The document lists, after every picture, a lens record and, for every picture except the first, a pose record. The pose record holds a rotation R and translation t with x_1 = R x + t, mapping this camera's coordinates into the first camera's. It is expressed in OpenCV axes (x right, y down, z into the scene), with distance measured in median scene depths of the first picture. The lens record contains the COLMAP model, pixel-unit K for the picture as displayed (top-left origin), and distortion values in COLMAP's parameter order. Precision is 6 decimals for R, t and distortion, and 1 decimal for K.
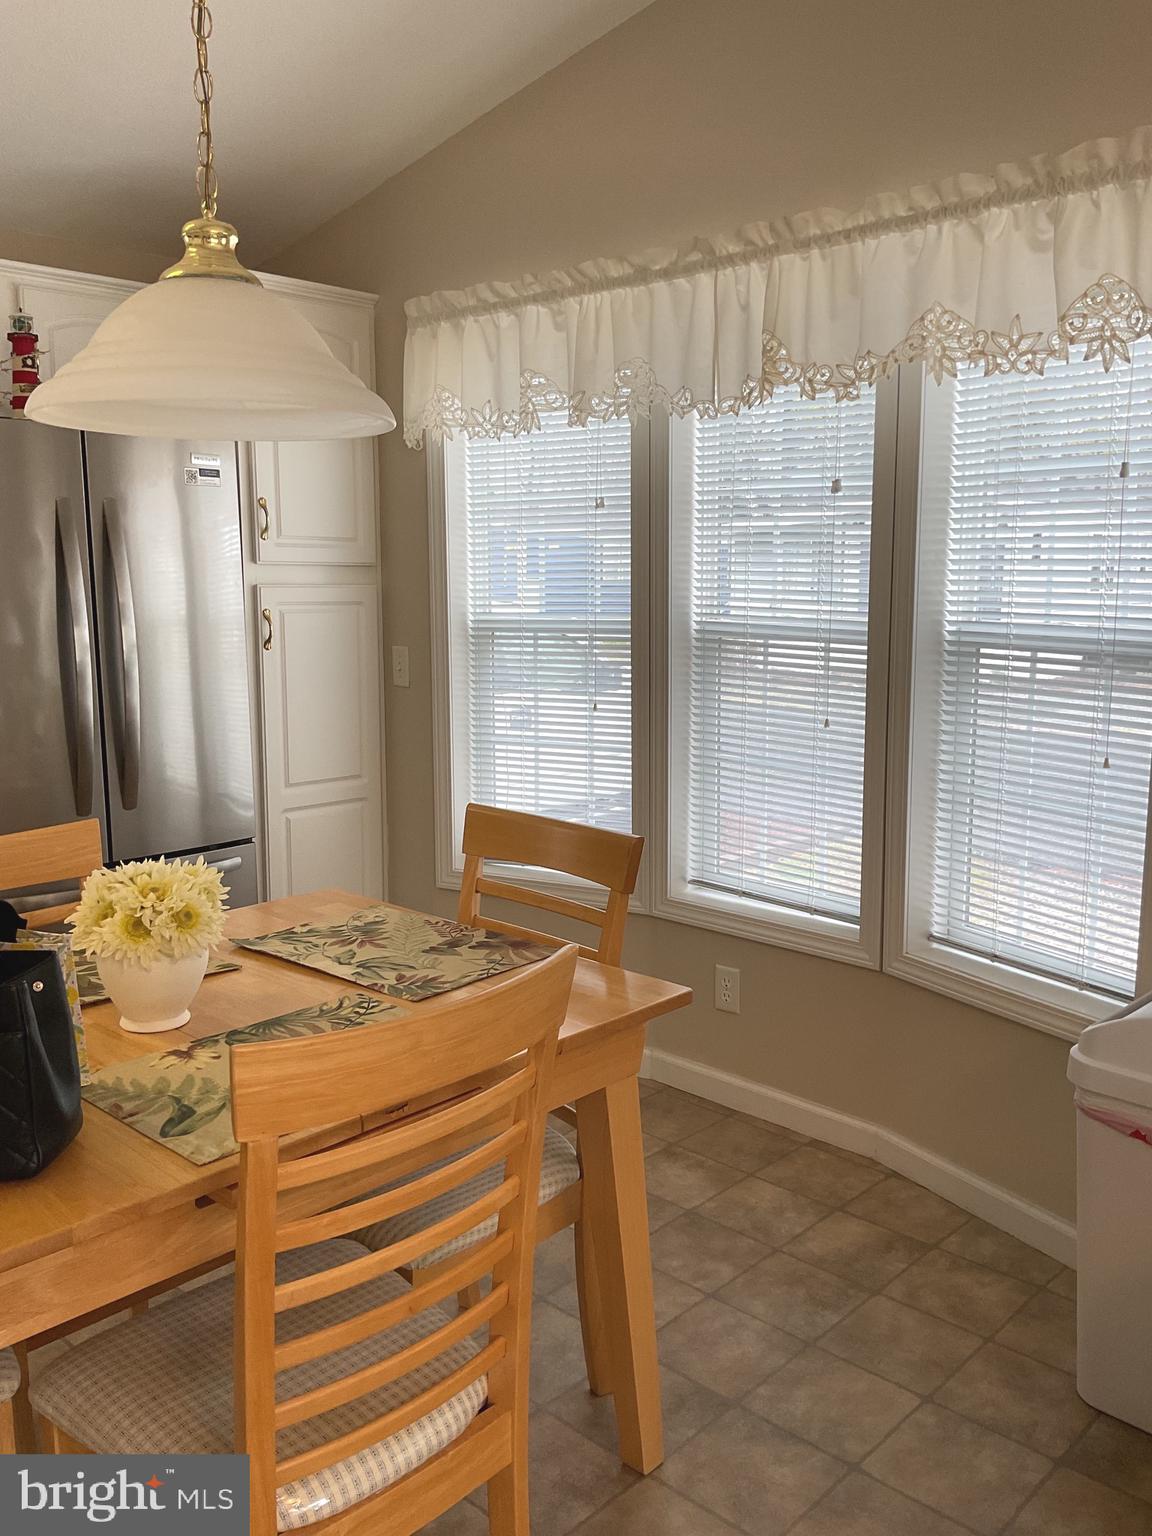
lens RADIAL K [[1257.2, 0, 570.6], [0, 1257.2, 757.3], [0, 0, 1]] dist [0.137555, -0.271454]
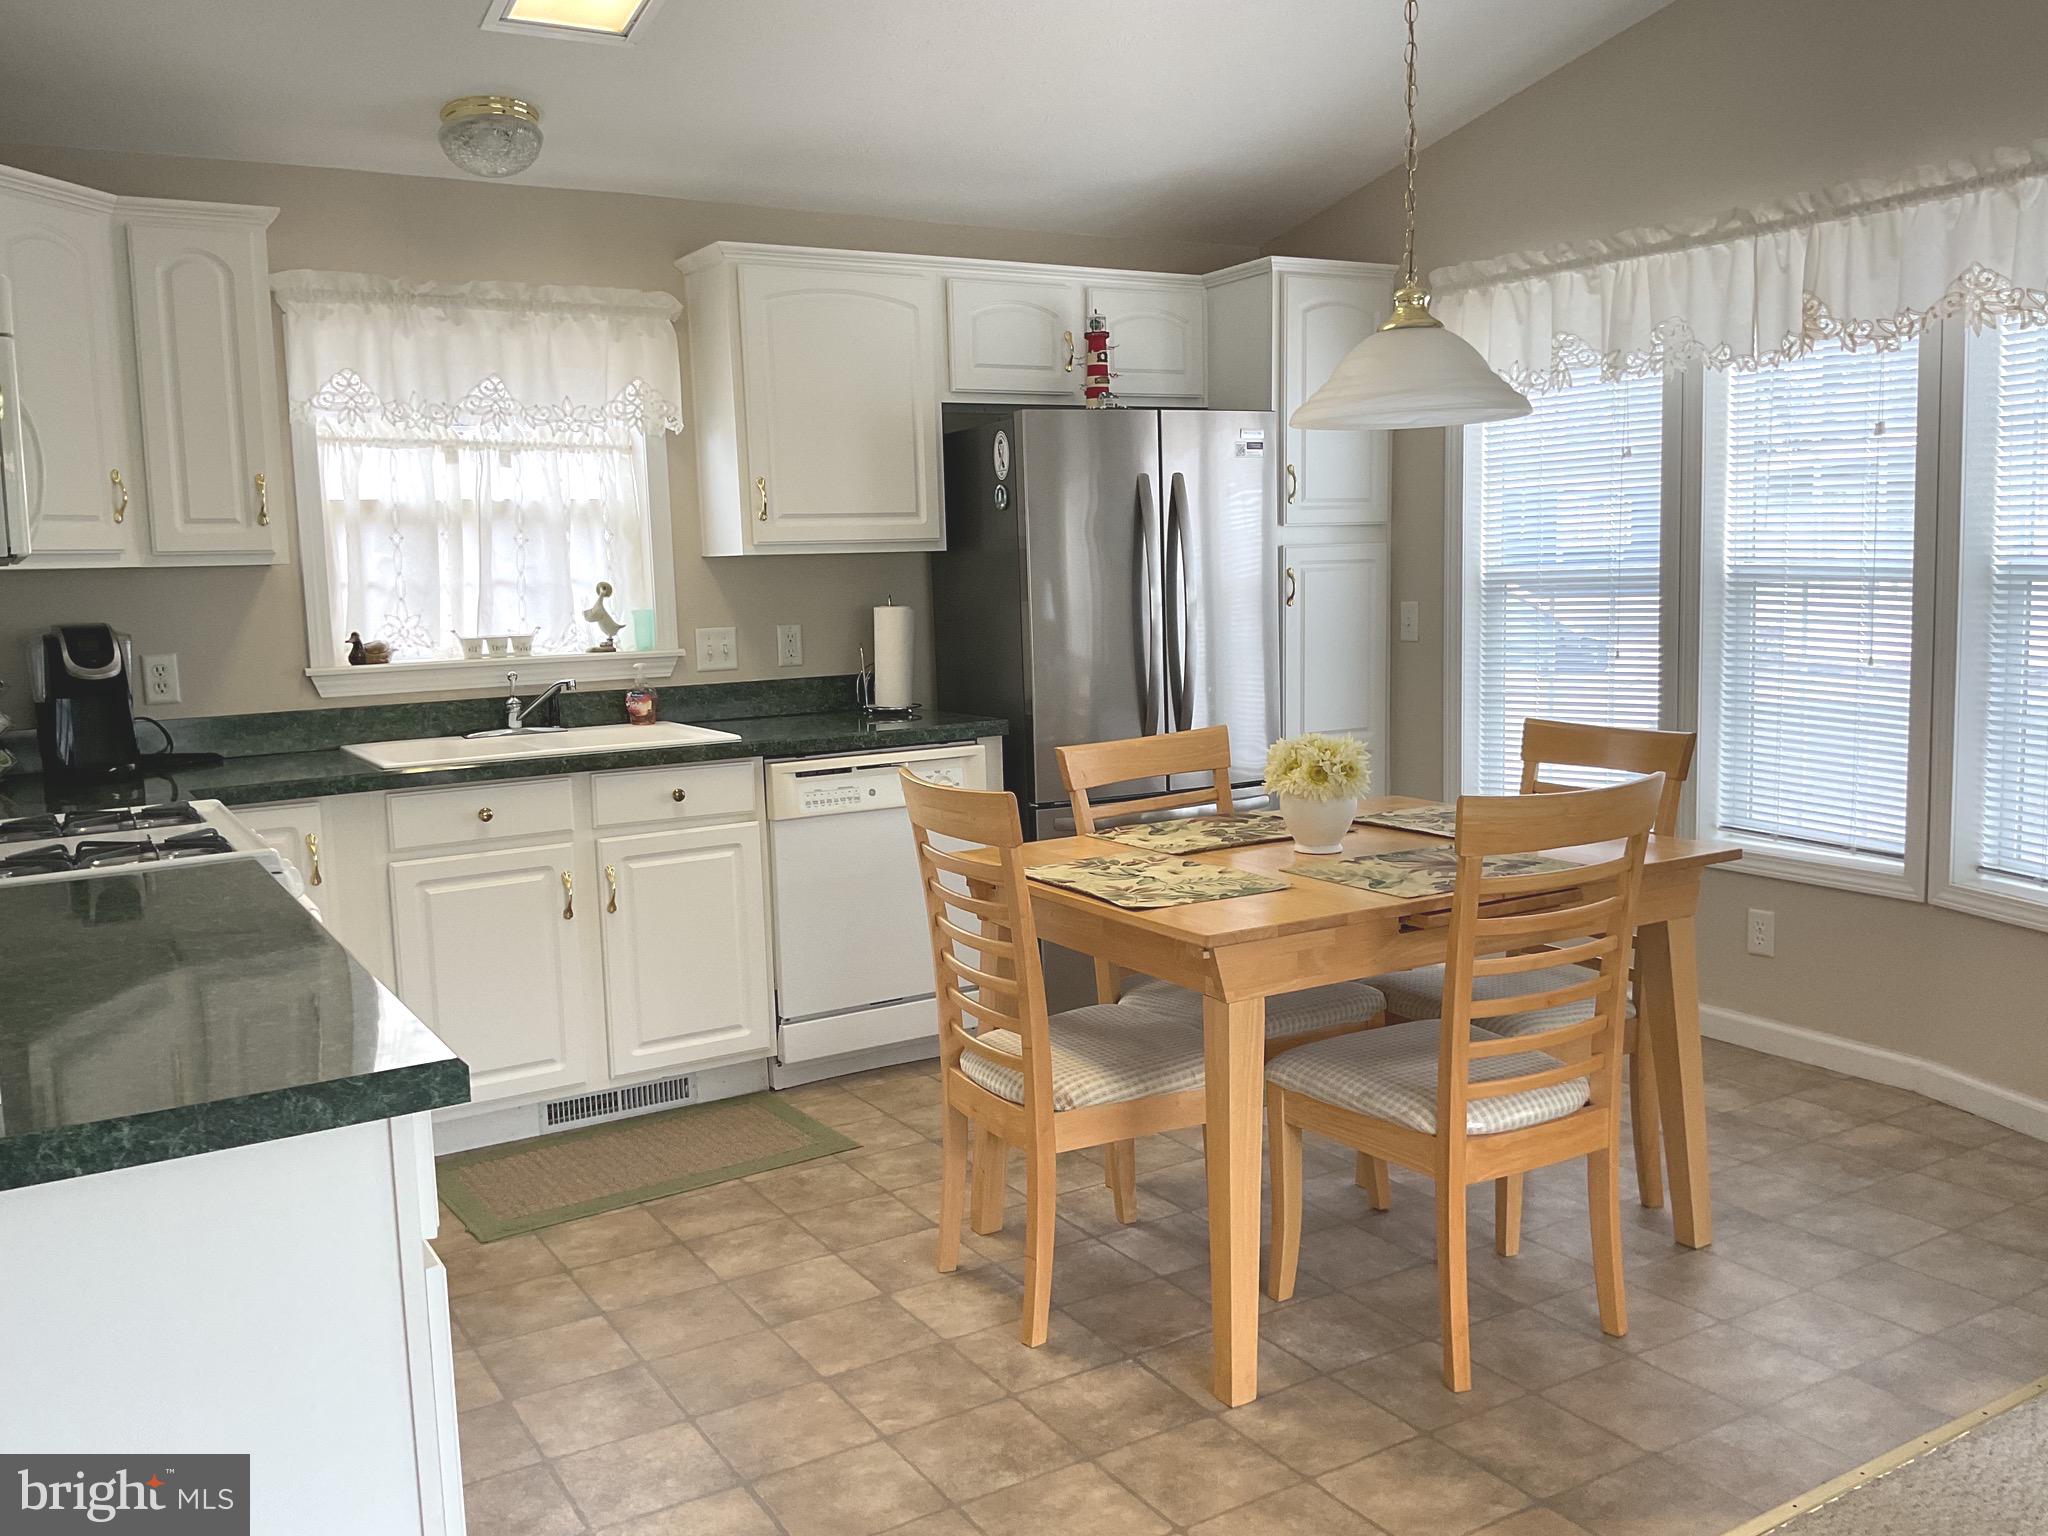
lens RADIAL K [[1696.6, 0, 1033.1], [0, 1696.6, 772.7], [0, 0, 1]] dist [0.083521, -0.135918]
pose [[0.964781, 0.006503, -0.262975, -0.088062], [-0.009416, 0.999907, -0.009818, 0.088847], [0.262887, 0.011949, 0.964753, -0.539287]]
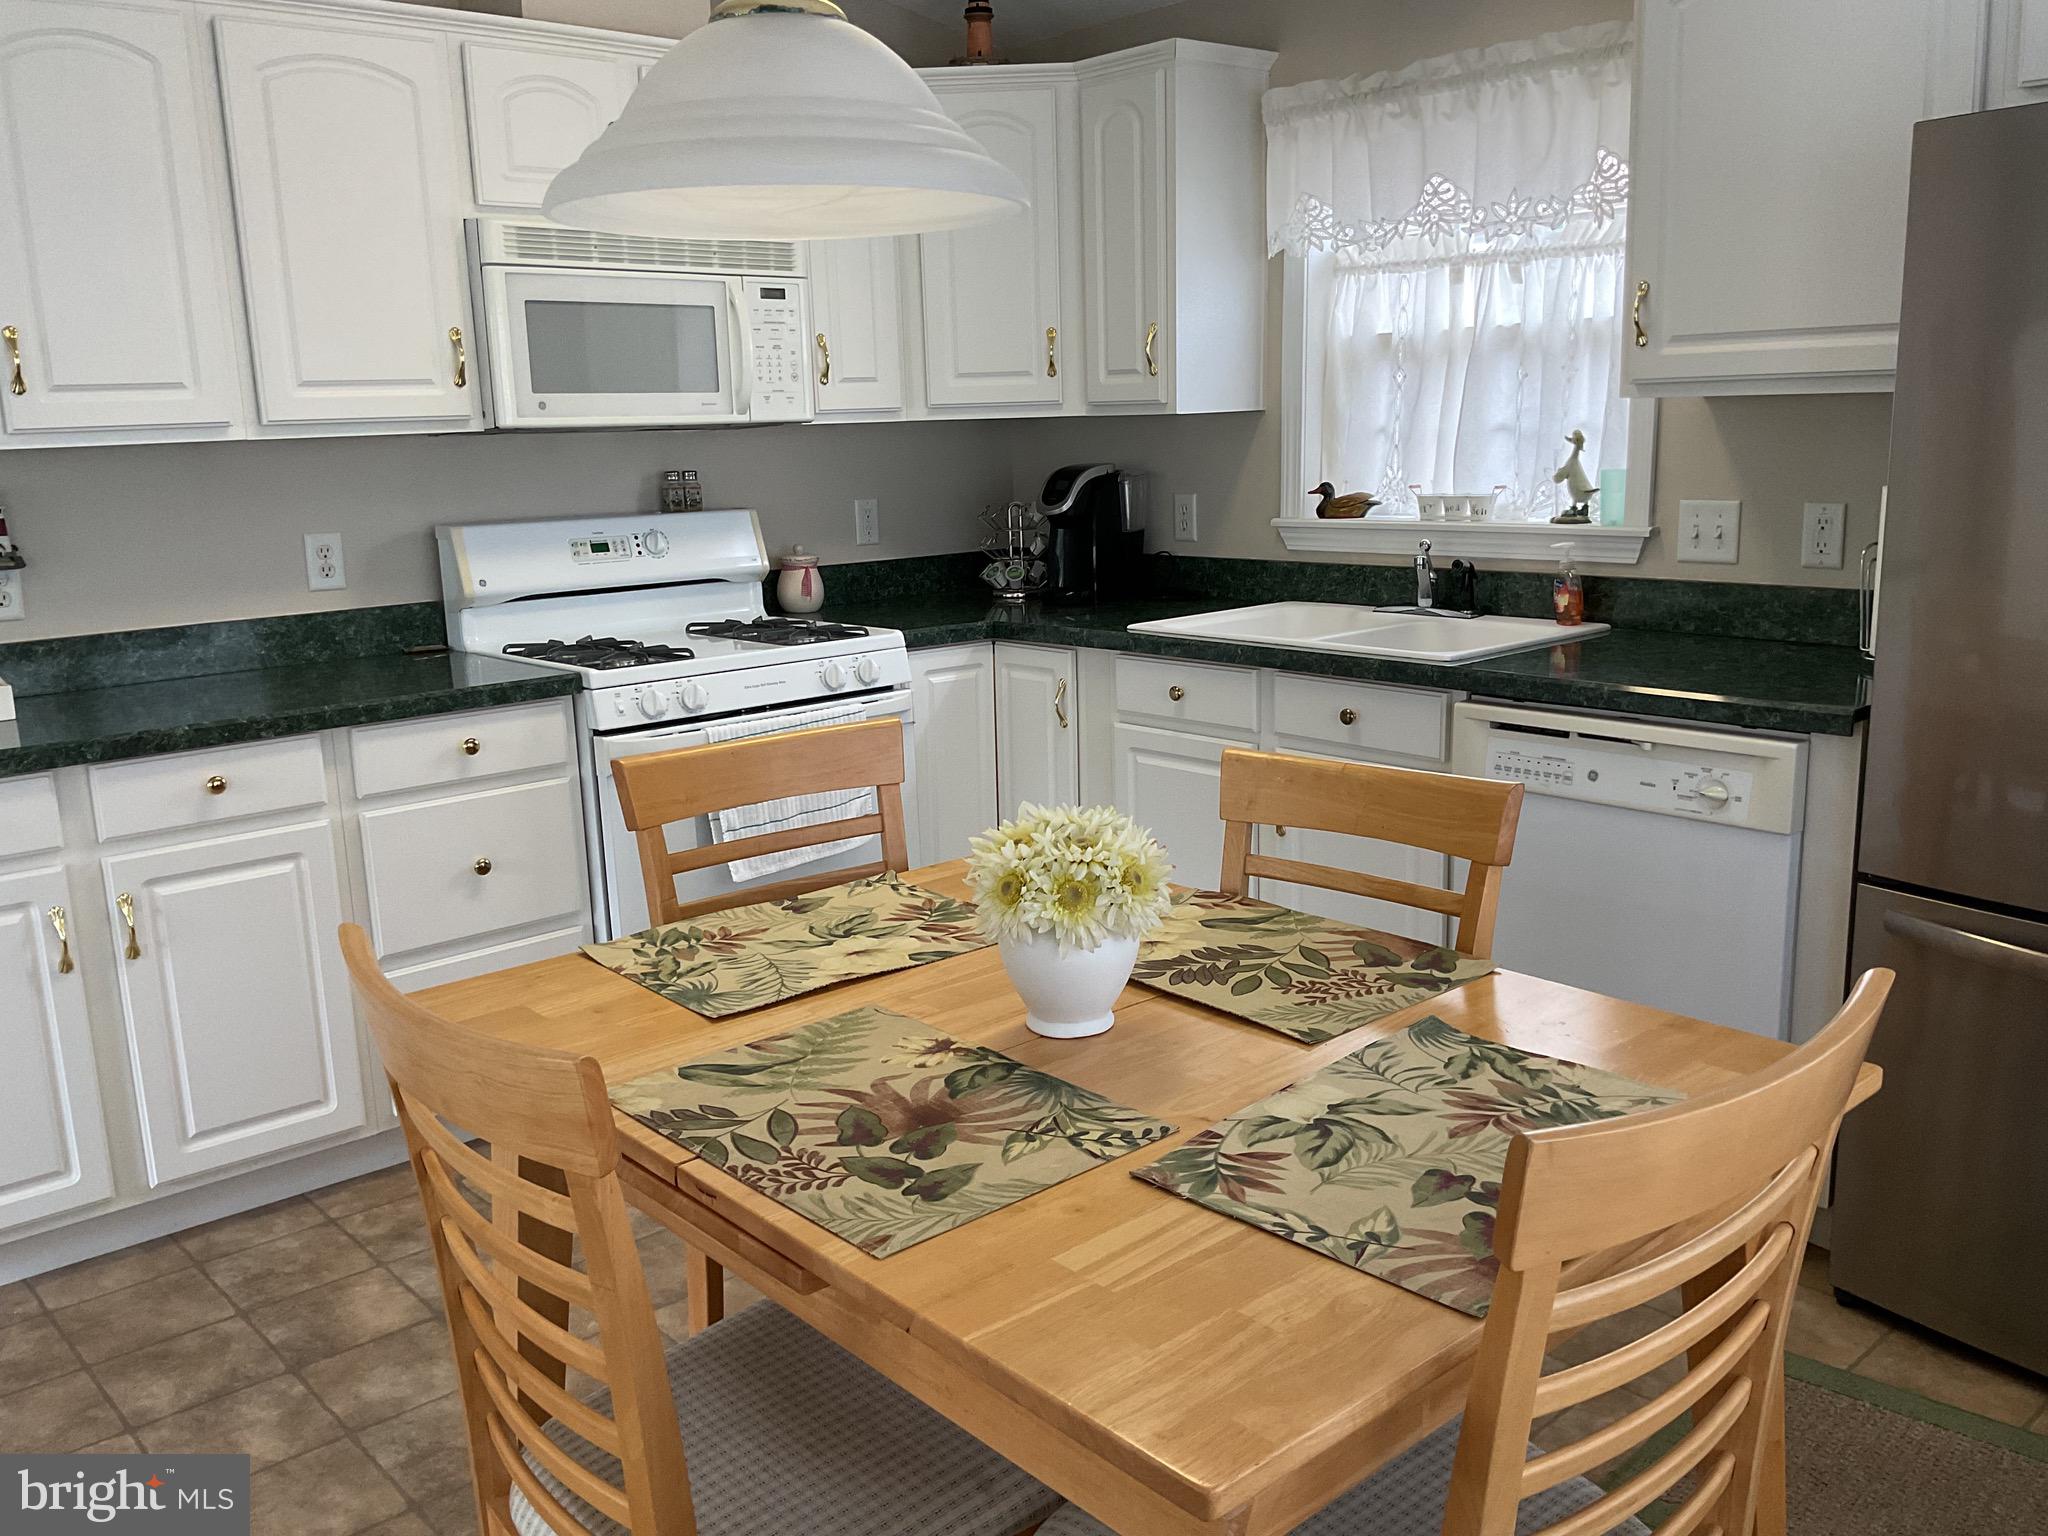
lens RADIAL K [[1673.4, 0, 1026.1], [0, 1673.4, 781.9], [0, 0, 1]] dist [0.120819, -0.253504]
pose [[-0.091719, 0.217452, -0.971752, 0.358847], [-0.108223, 0.967908, 0.226807, -0.089335], [0.989886, 0.125969, -0.065242, 0.608115]]
